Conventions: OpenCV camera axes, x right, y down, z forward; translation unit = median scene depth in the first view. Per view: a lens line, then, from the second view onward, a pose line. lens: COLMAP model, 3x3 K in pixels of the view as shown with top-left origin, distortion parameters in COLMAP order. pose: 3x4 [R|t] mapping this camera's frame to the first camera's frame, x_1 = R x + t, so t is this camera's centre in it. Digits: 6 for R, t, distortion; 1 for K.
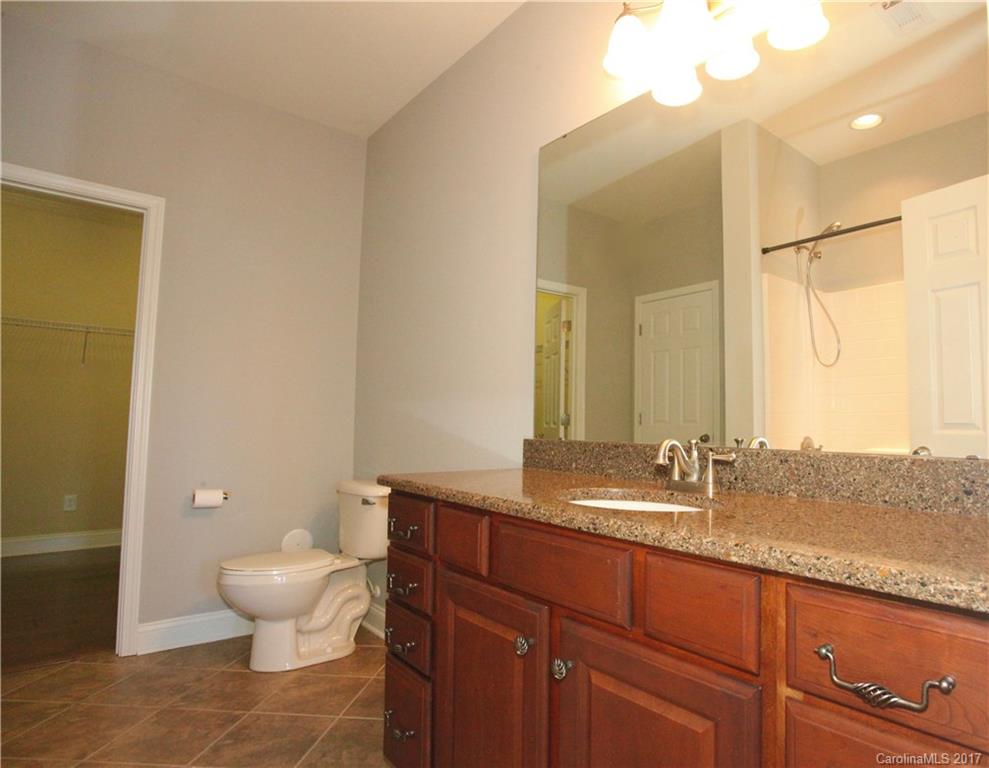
lens RADIAL K [[581.9, 0, 494.1], [0, 581.9, 384.6], [0, 0, 1]] dist [-0.001002, -0.000070]
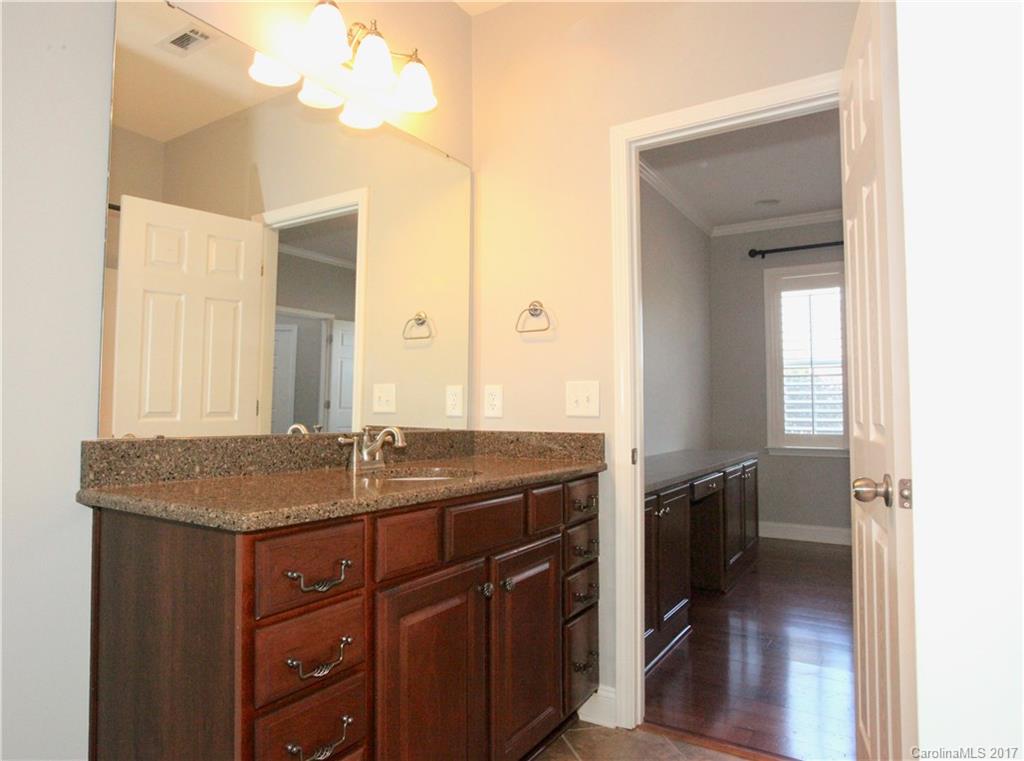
lens RADIAL K [[617.5, 0, 512.5], [0, 617.5, 379.8], [0, 0, 1]] dist [0.000736, 0.000217]
pose [[-0.337161, 0.042277, 0.940497, -0.828461], [-0.067387, 0.995345, -0.068900, 0.052661], [-0.939032, -0.086608, -0.332742, 0.950439]]
